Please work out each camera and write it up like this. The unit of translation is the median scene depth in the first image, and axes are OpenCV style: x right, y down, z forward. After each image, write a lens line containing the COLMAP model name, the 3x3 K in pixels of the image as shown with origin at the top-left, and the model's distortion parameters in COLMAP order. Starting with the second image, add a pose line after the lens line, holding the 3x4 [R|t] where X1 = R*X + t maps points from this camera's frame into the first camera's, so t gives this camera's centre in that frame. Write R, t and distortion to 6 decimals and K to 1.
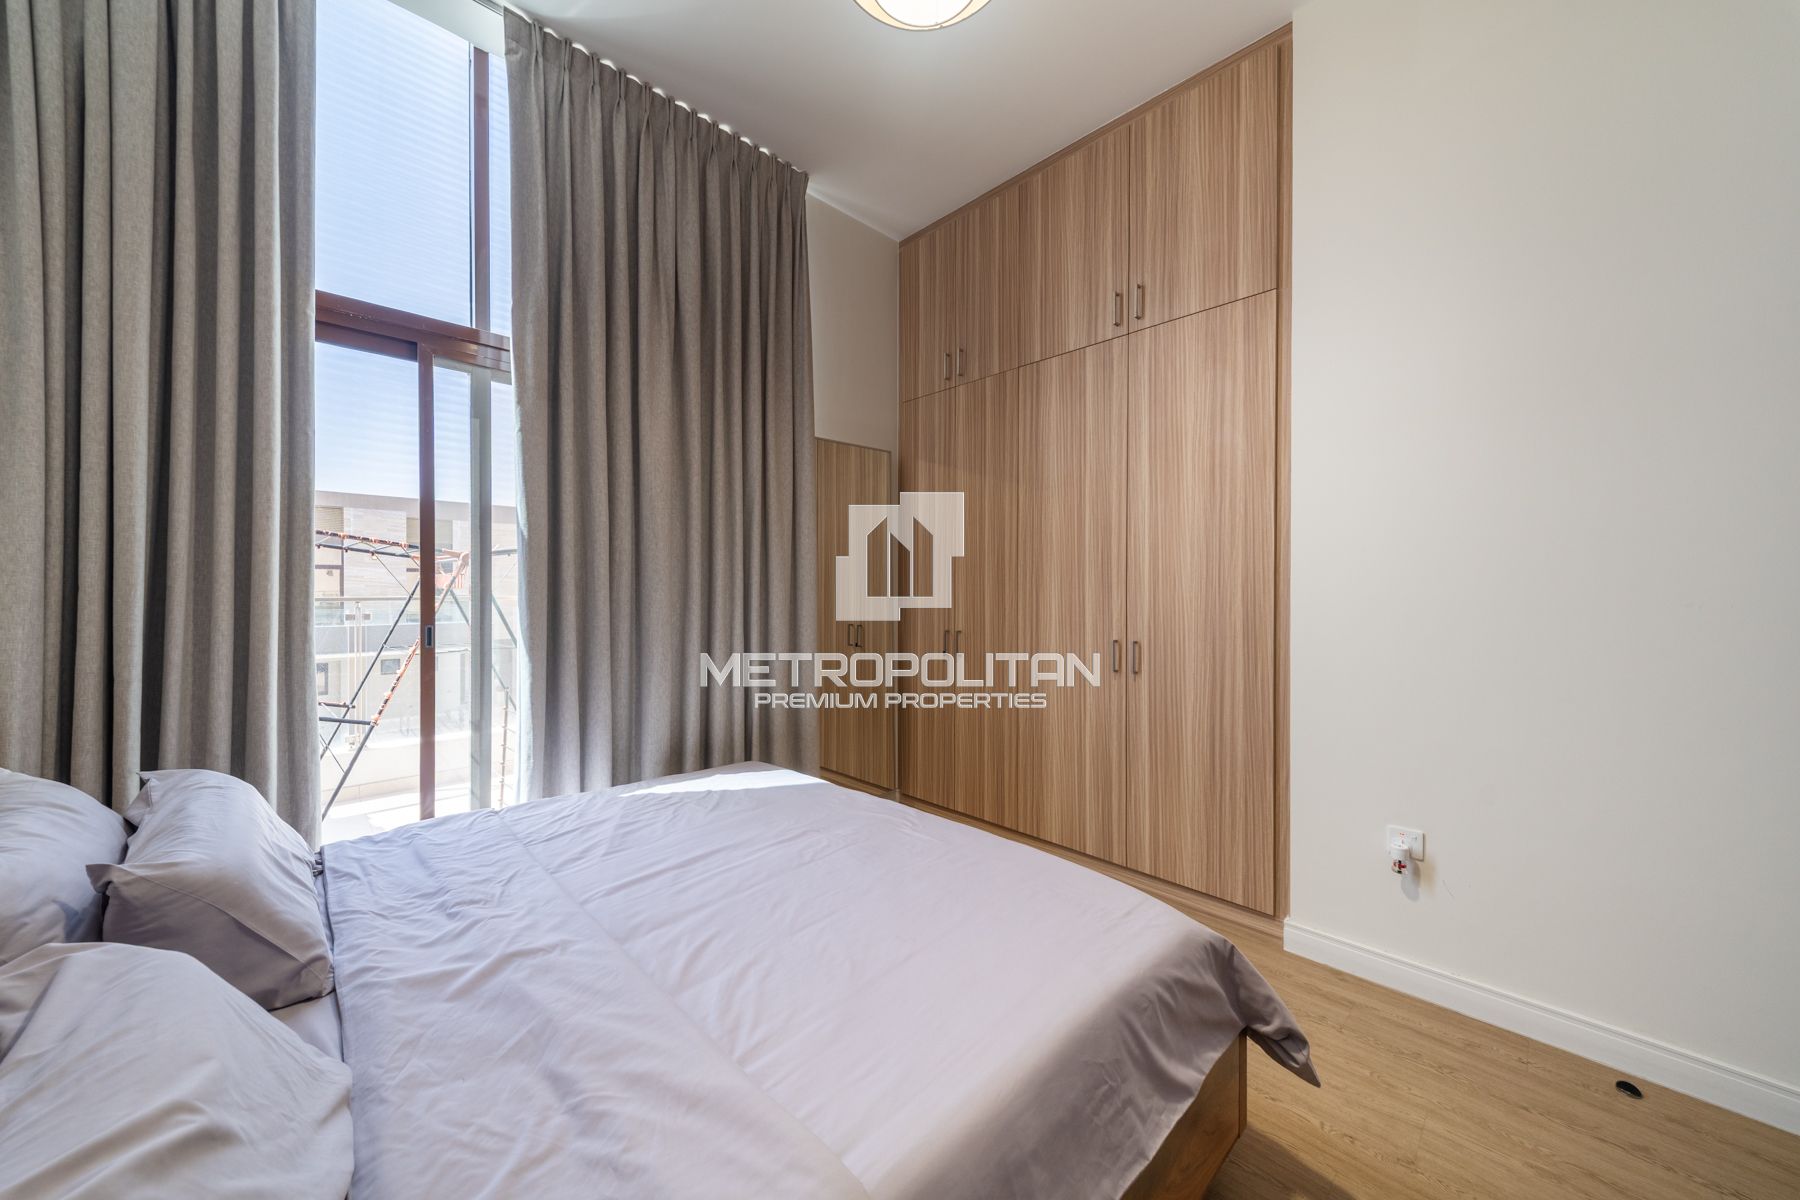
lens RADIAL K [[628.6, 0, 888.8], [0, 628.6, 599.7], [0, 0, 1]] dist [0.007477, -0.001935]
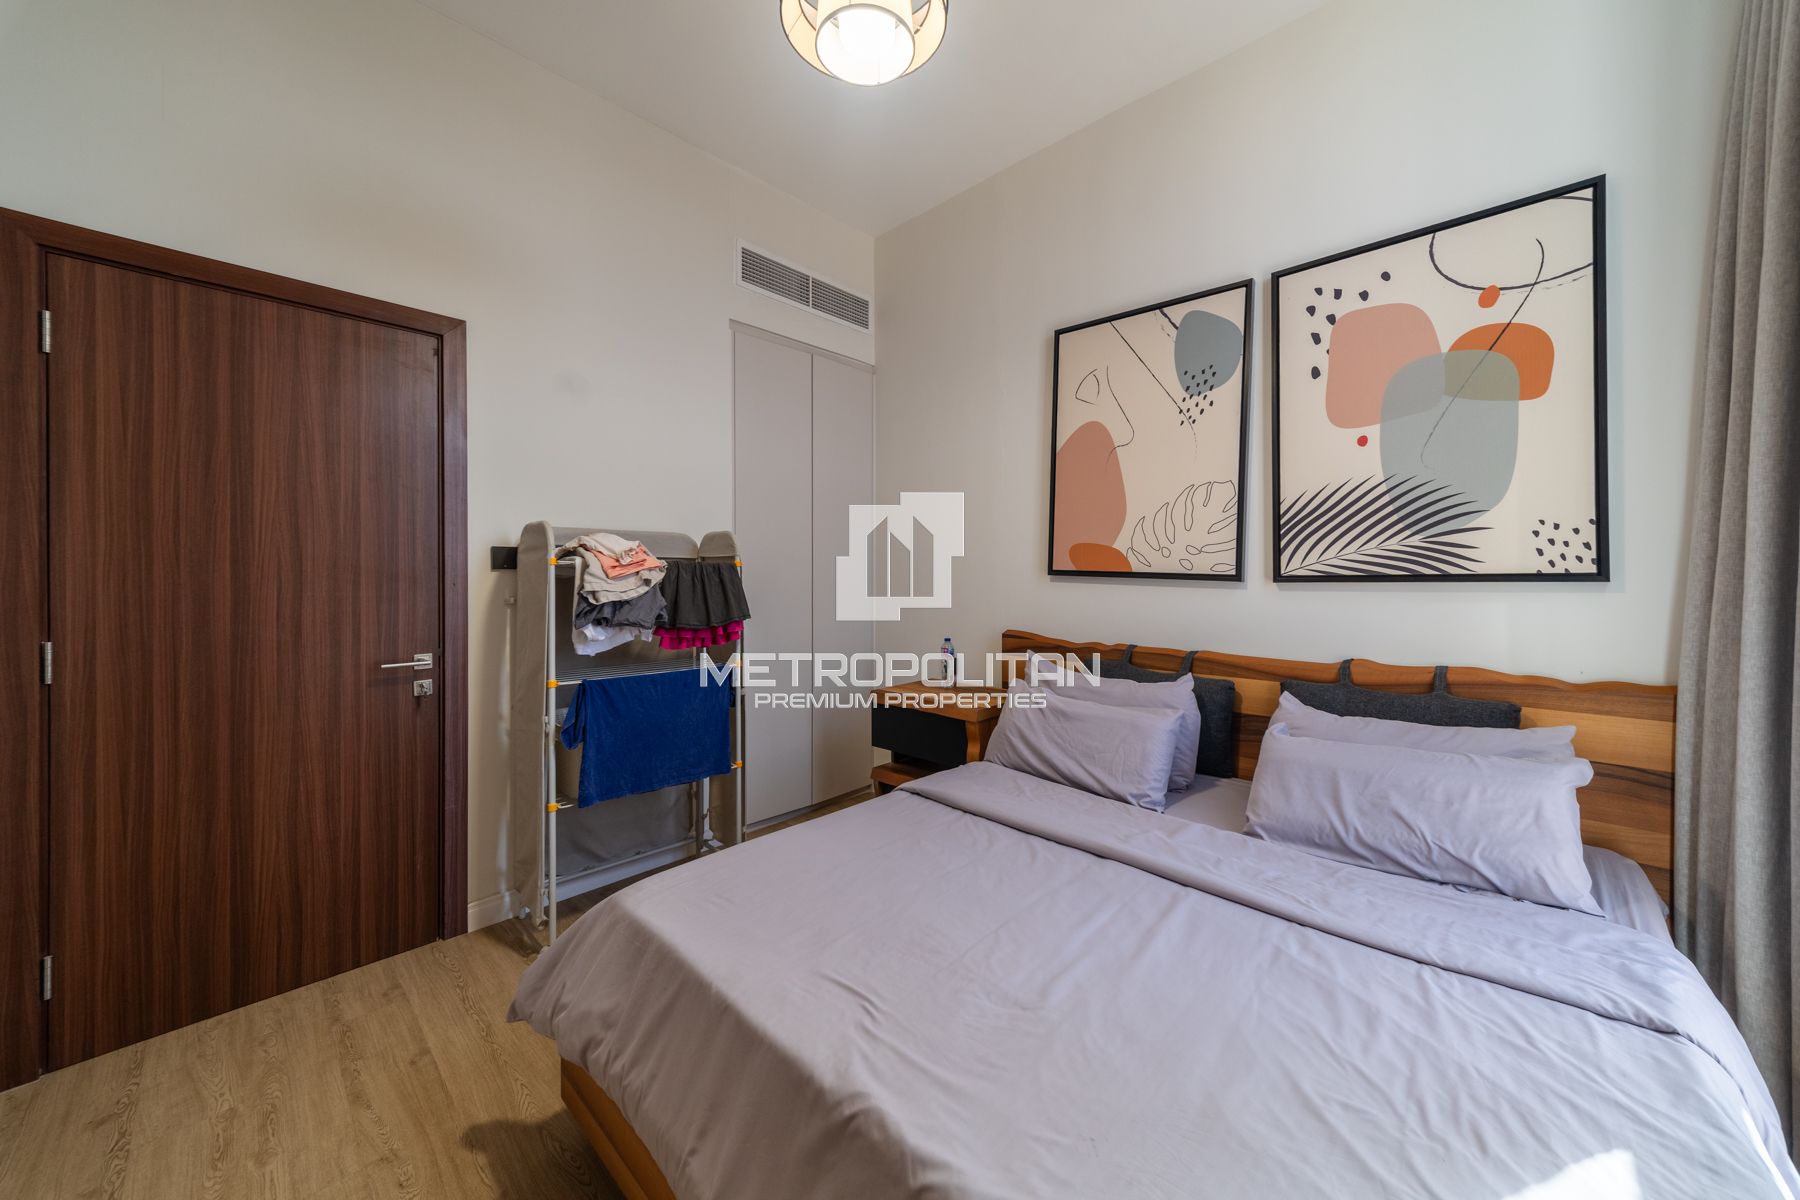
lens RADIAL K [[628.6, 0, 896.6], [0, 628.6, 581.6], [0, 0, 1]] dist [0.007477, -0.001935]
pose [[-0.999317, -0.003553, -0.036777, 0.022946], [-0.004424, 0.999711, 0.023615, -0.037790], [0.036682, 0.023761, -0.999044, 1.514974]]
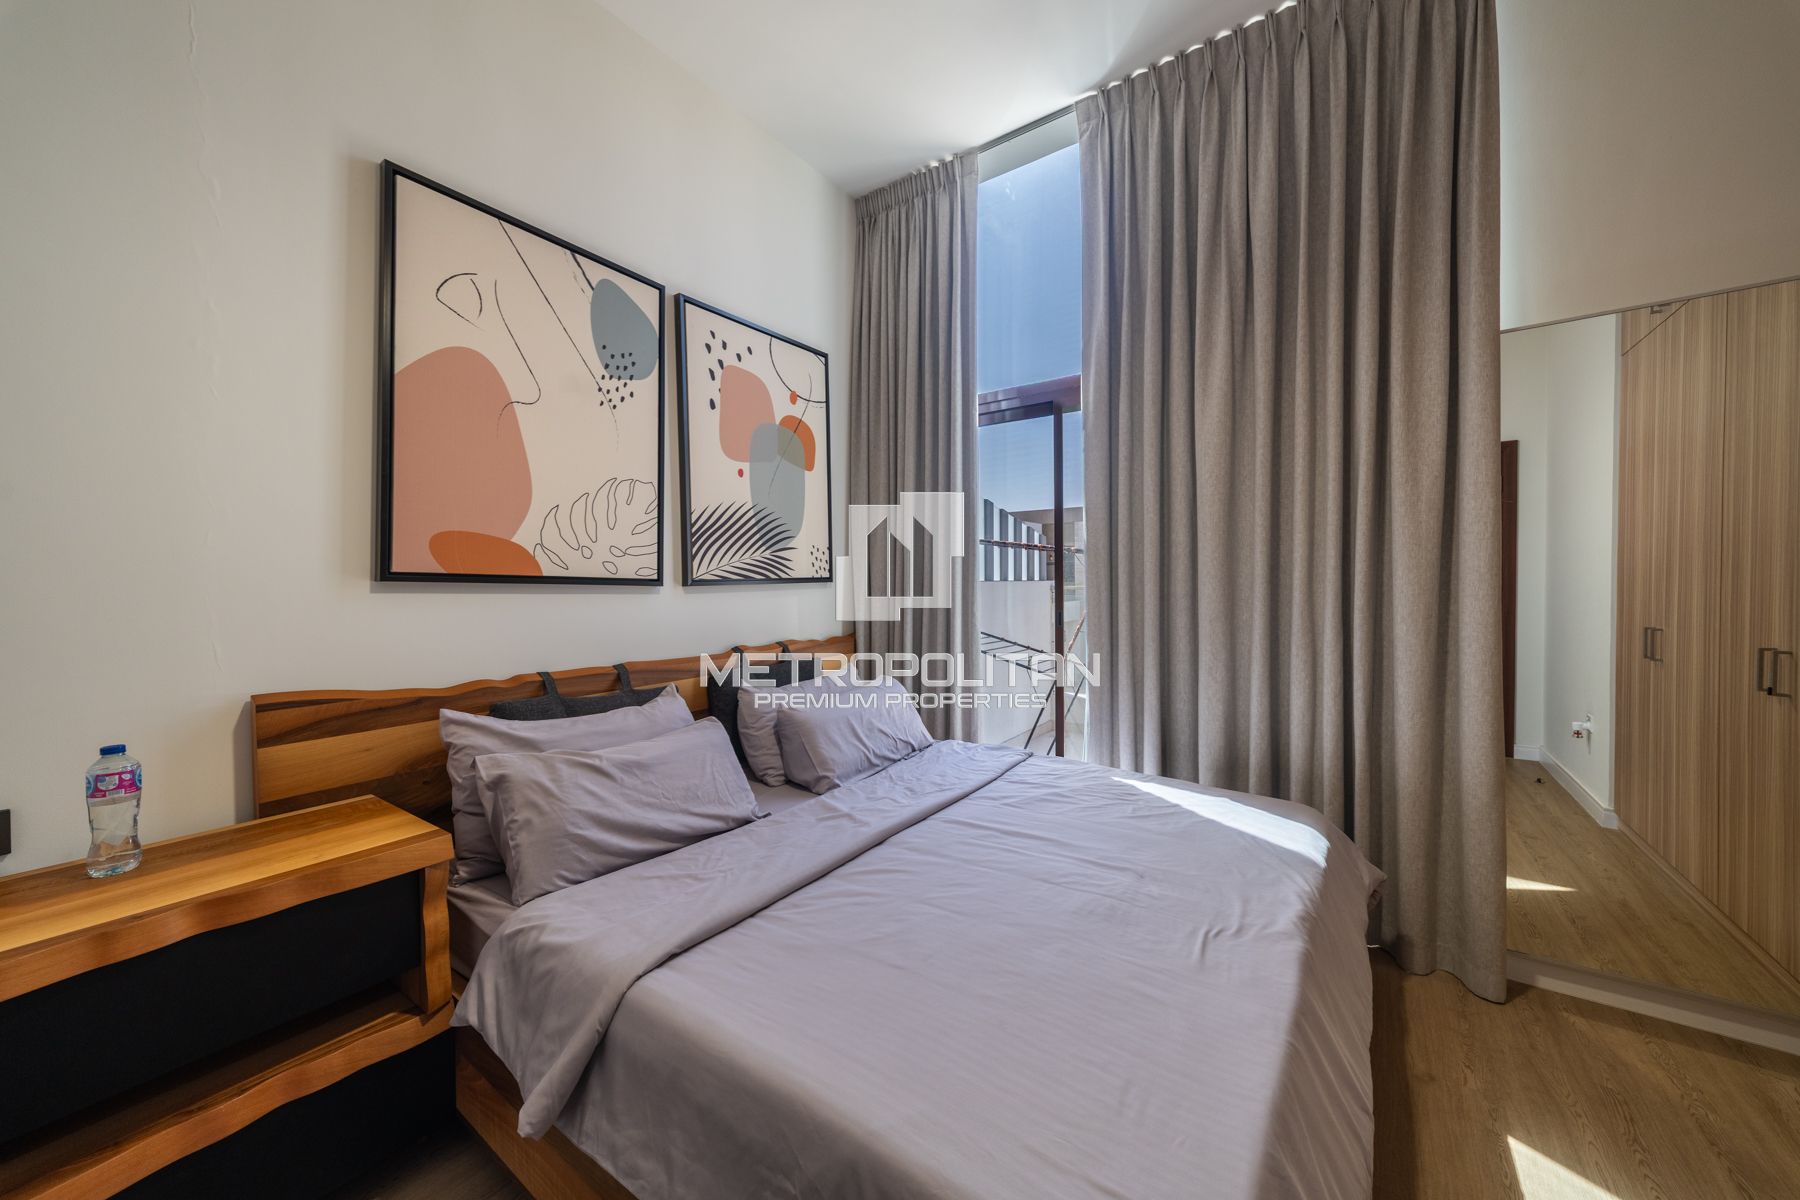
lens RADIAL K [[628.6, 0, 908.6], [0, 628.6, 592.9], [0, 0, 1]] dist [0.007477, -0.001935]
pose [[0.183307, 0.013595, -0.982962, 0.615485], [-0.001716, 0.999907, 0.013509, -0.015058], [0.983054, -0.000789, 0.183313, 0.527346]]
